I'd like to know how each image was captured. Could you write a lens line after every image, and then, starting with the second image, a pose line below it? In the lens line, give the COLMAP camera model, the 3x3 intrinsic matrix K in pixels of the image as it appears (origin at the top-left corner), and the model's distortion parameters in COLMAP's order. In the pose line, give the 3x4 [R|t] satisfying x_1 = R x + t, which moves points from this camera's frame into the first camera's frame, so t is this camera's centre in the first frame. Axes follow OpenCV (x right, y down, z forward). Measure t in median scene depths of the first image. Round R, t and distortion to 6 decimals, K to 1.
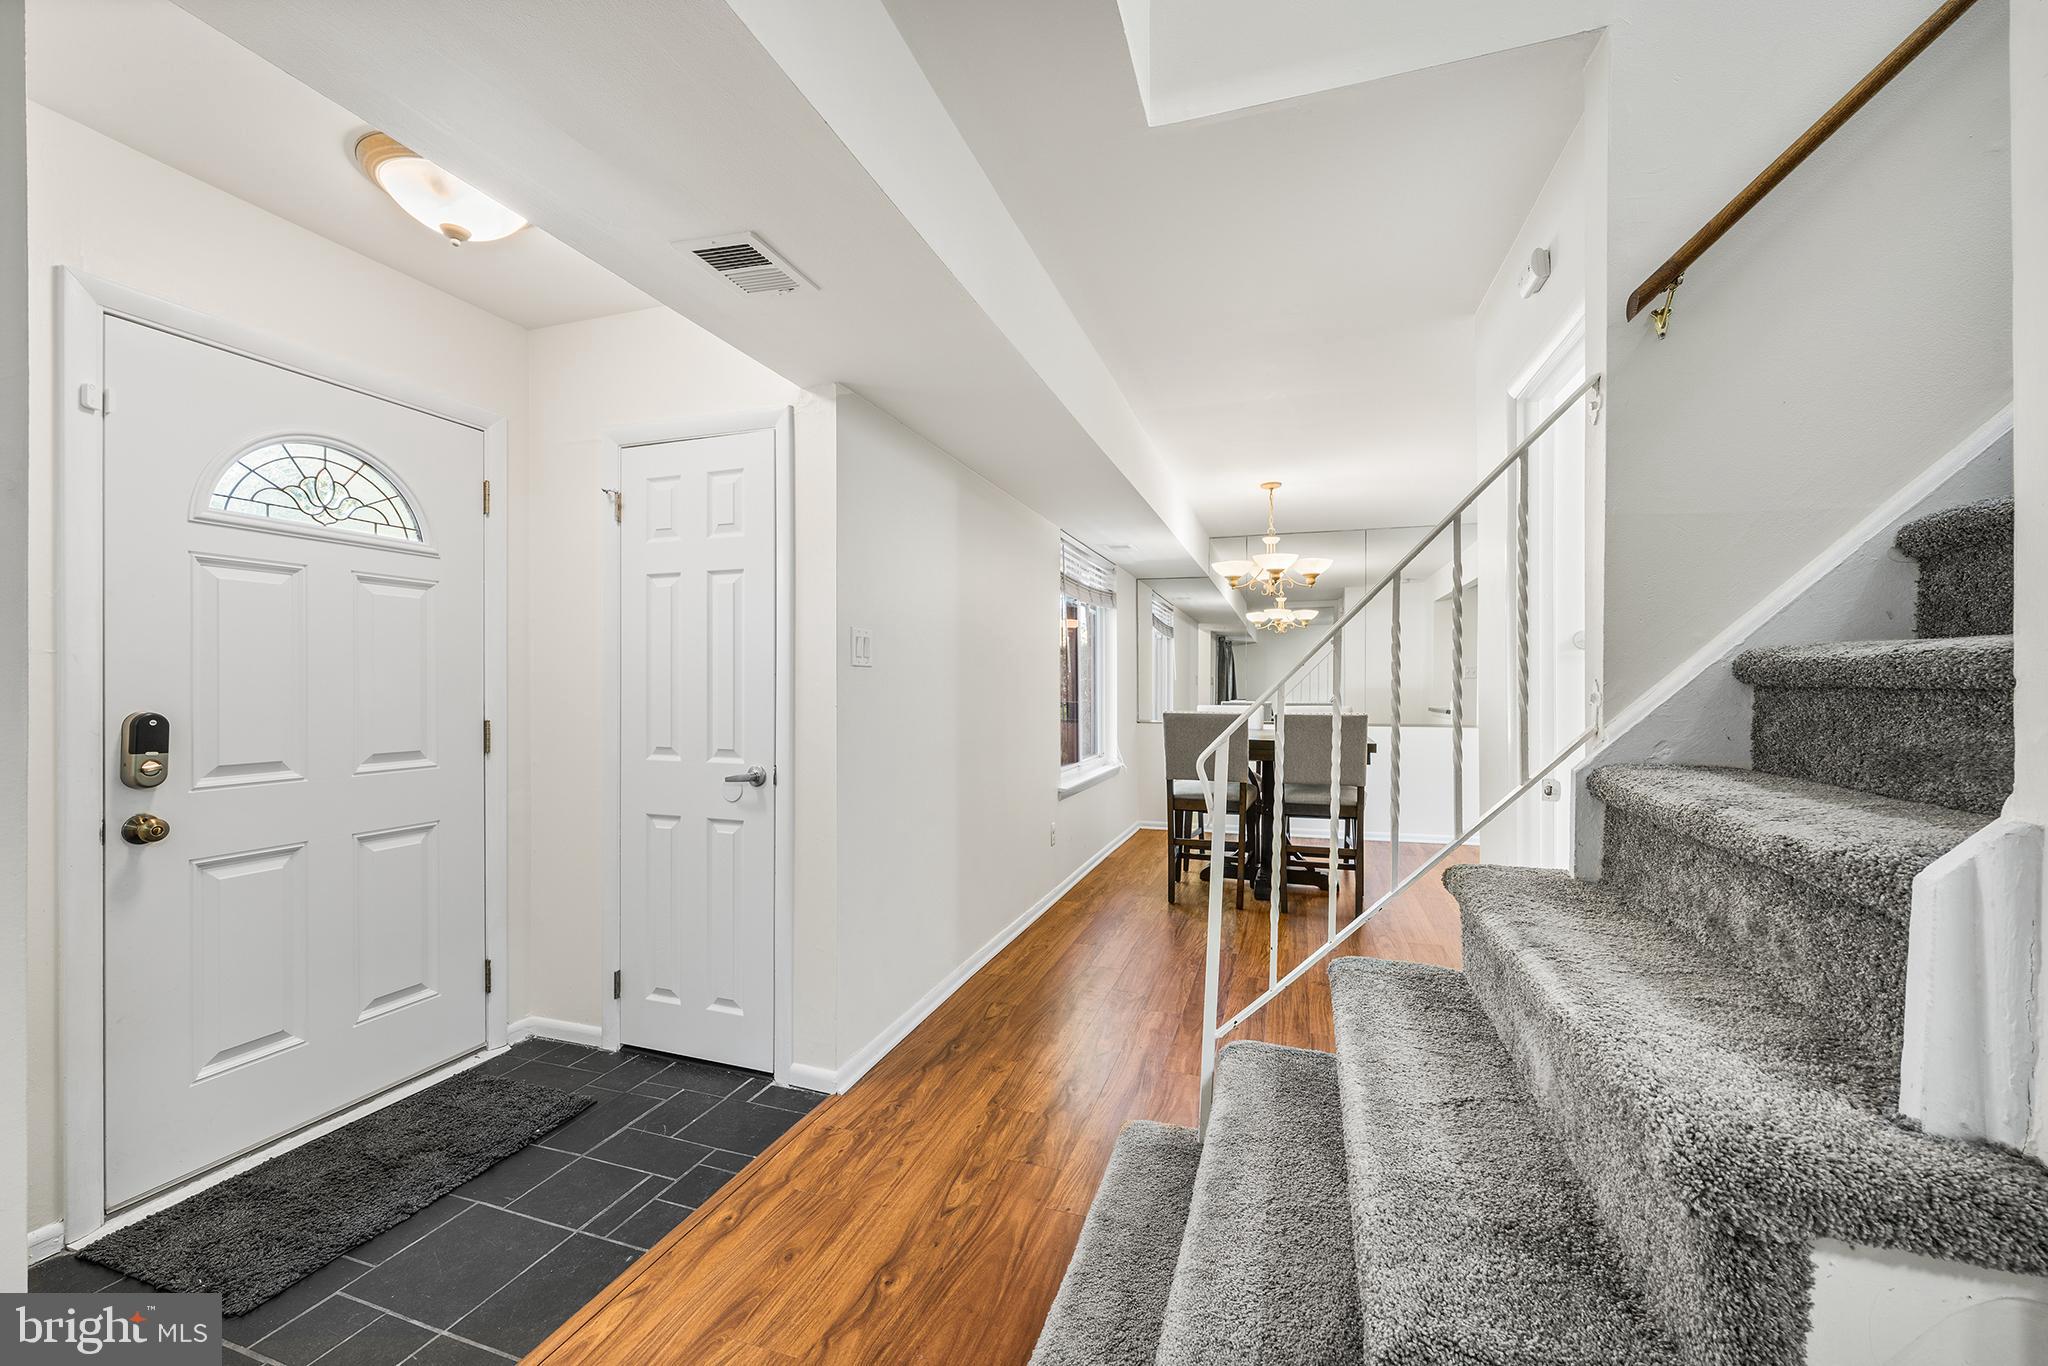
lens RADIAL K [[819.4, 0, 1024.0], [0, 819.4, 683.0], [0, 0, 1]] dist [0.000358, -0.000166]
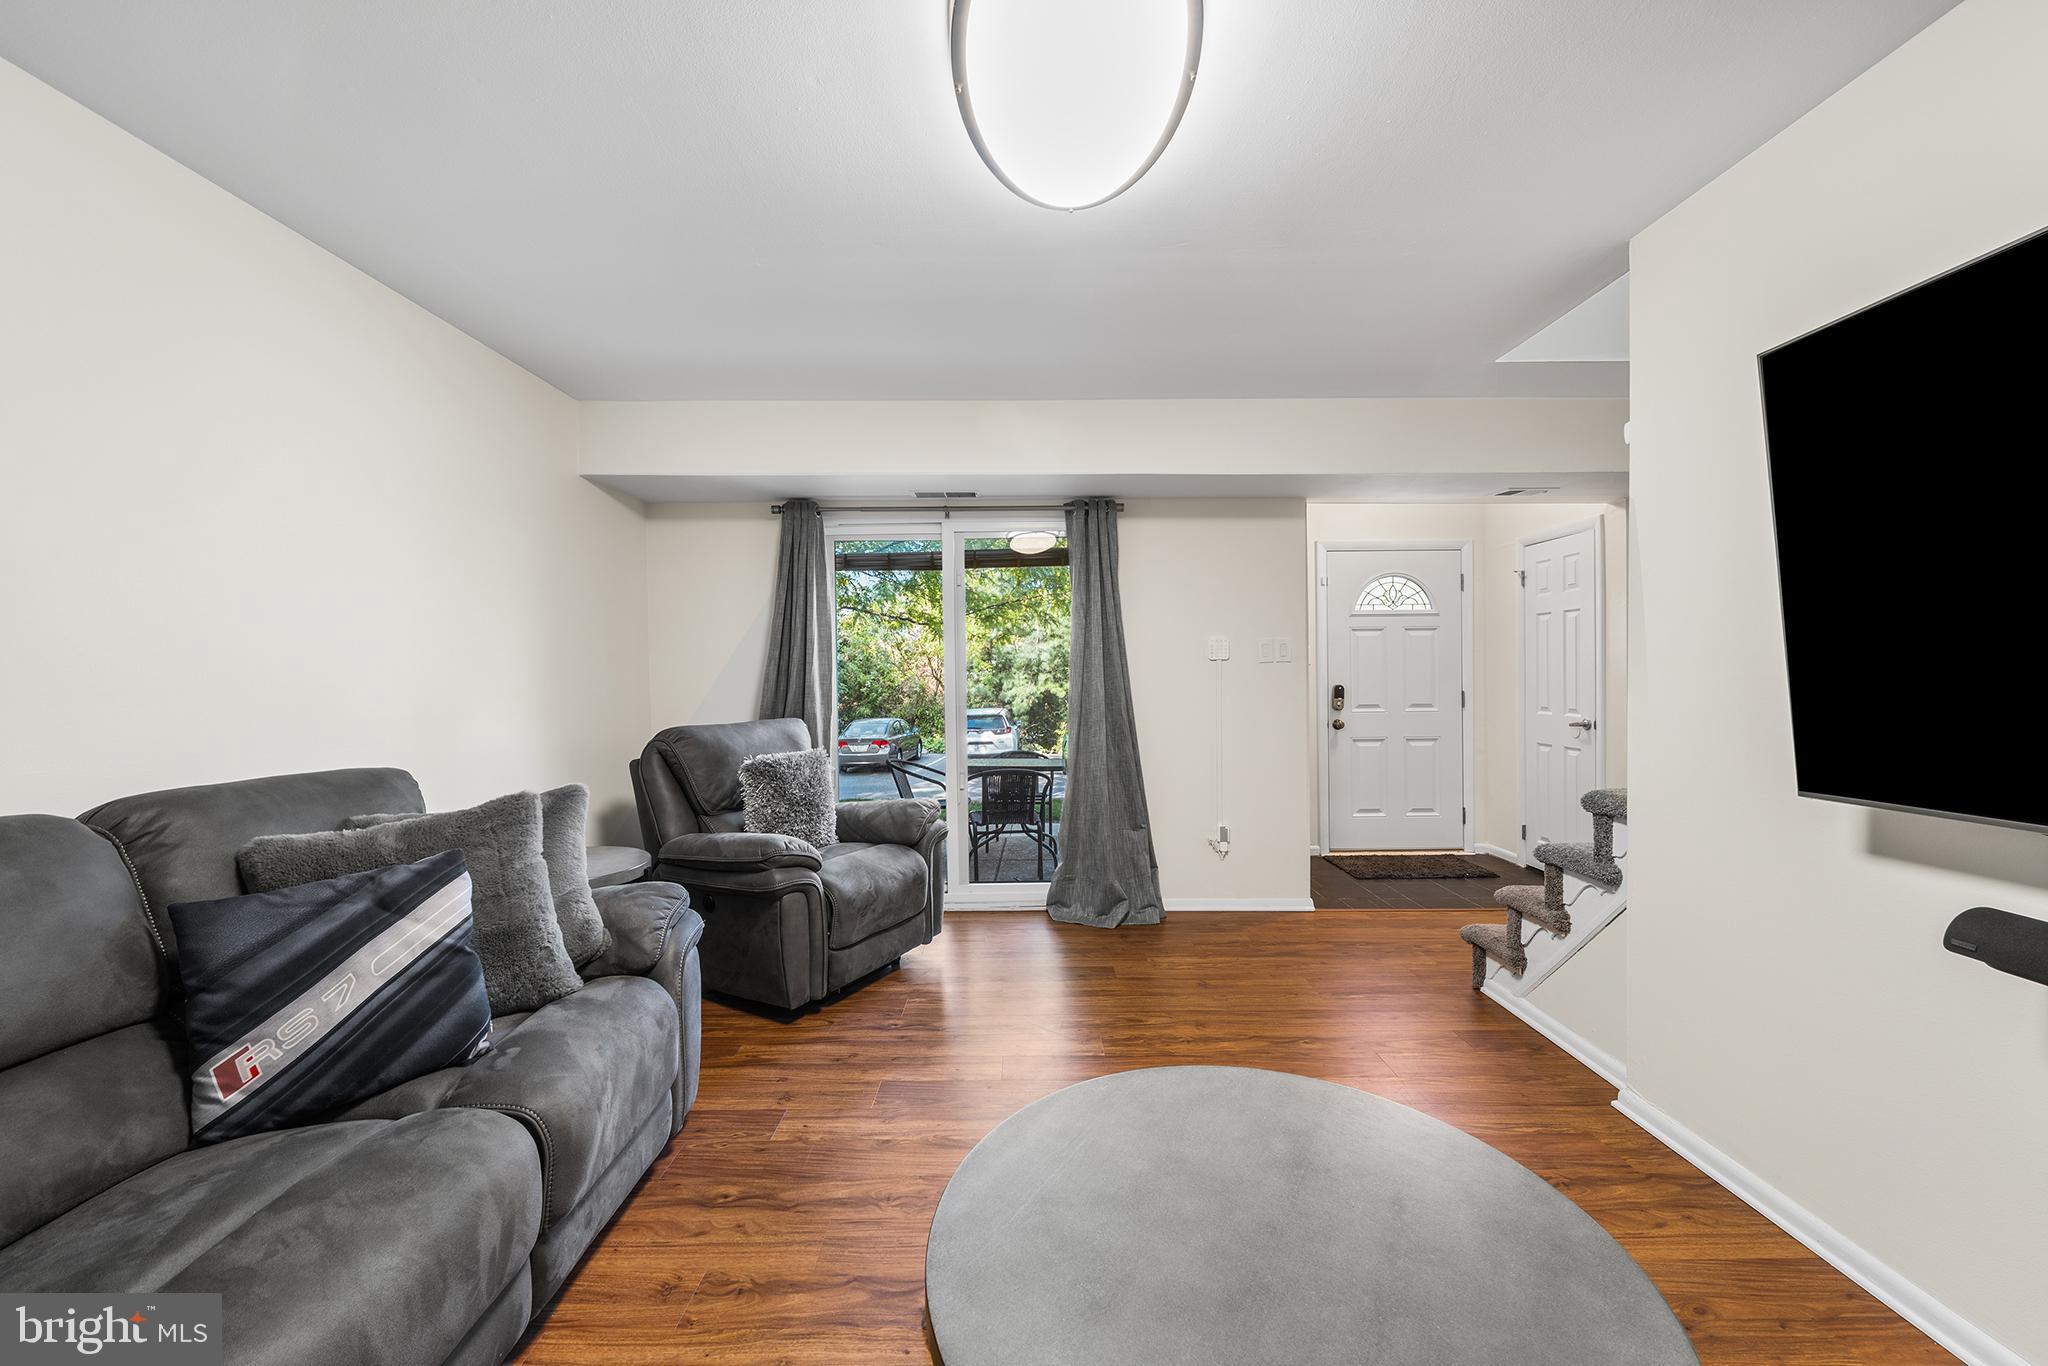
lens RADIAL K [[762.2, 0, 1018.8], [0, 762.2, 685.5], [0, 0, 1]] dist [-0.007575, -0.000149]
pose [[0.312428, 0.008534, -0.949903, 1.074776], [0.013269, 0.999823, 0.013346, -0.011603], [0.949849, -0.016774, 0.312260, -0.868720]]
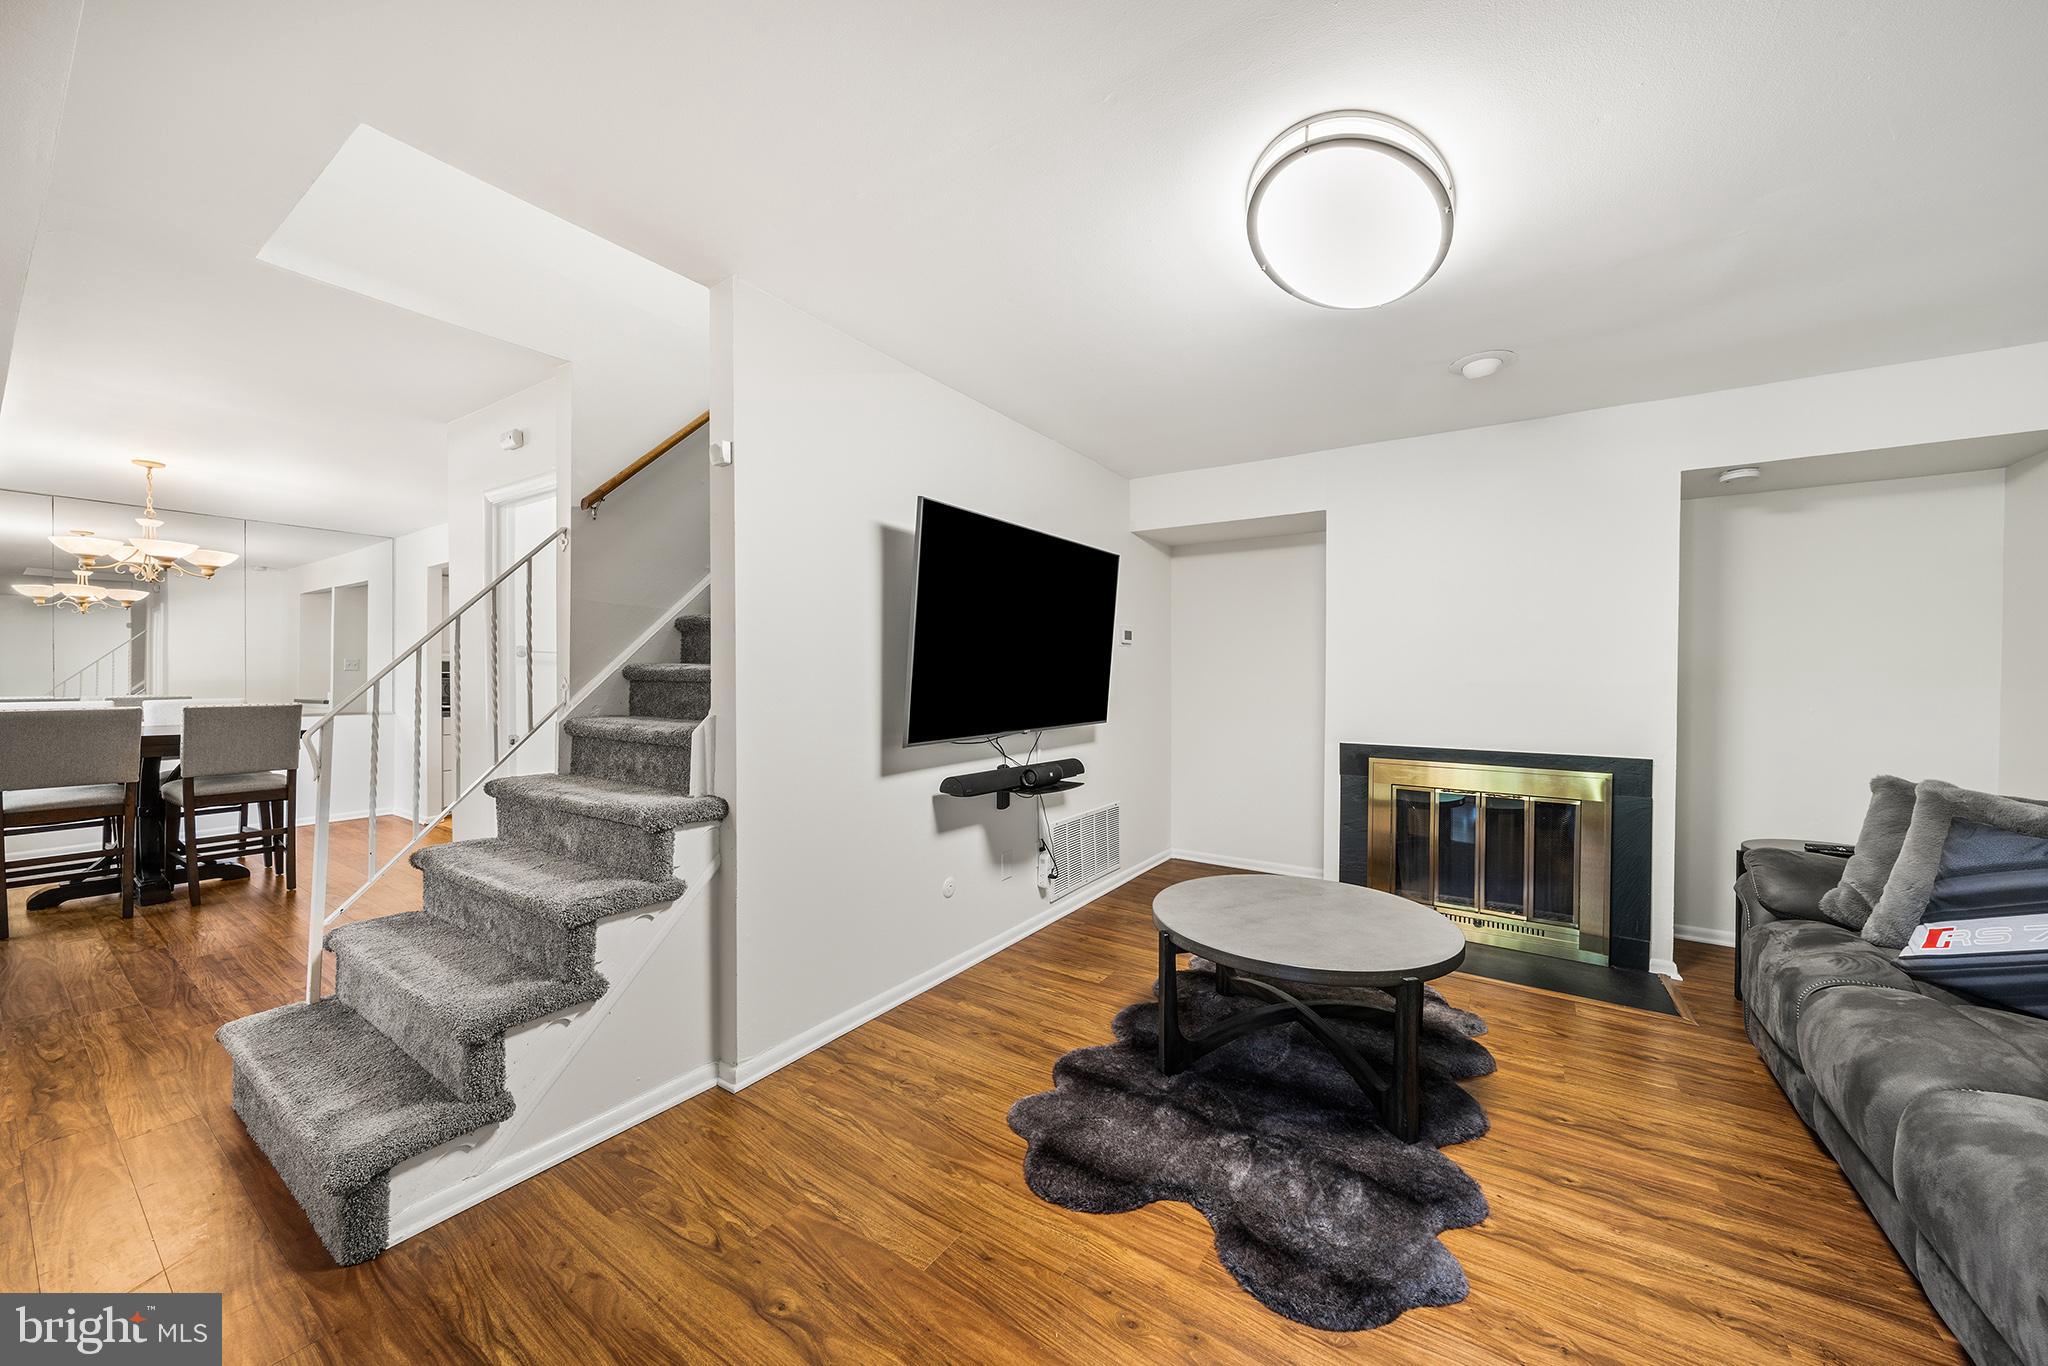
lens RADIAL K [[727.3, 0, 1024.0], [0, 727.3, 683.0], [0, 0, 1]] dist [-0.003252, -0.000088]
pose [[0.264326, -0.007553, 0.964404, -0.567853], [-0.004624, 0.999948, 0.009099, -0.008625], [-0.964422, -0.006864, 0.264277, -0.443352]]
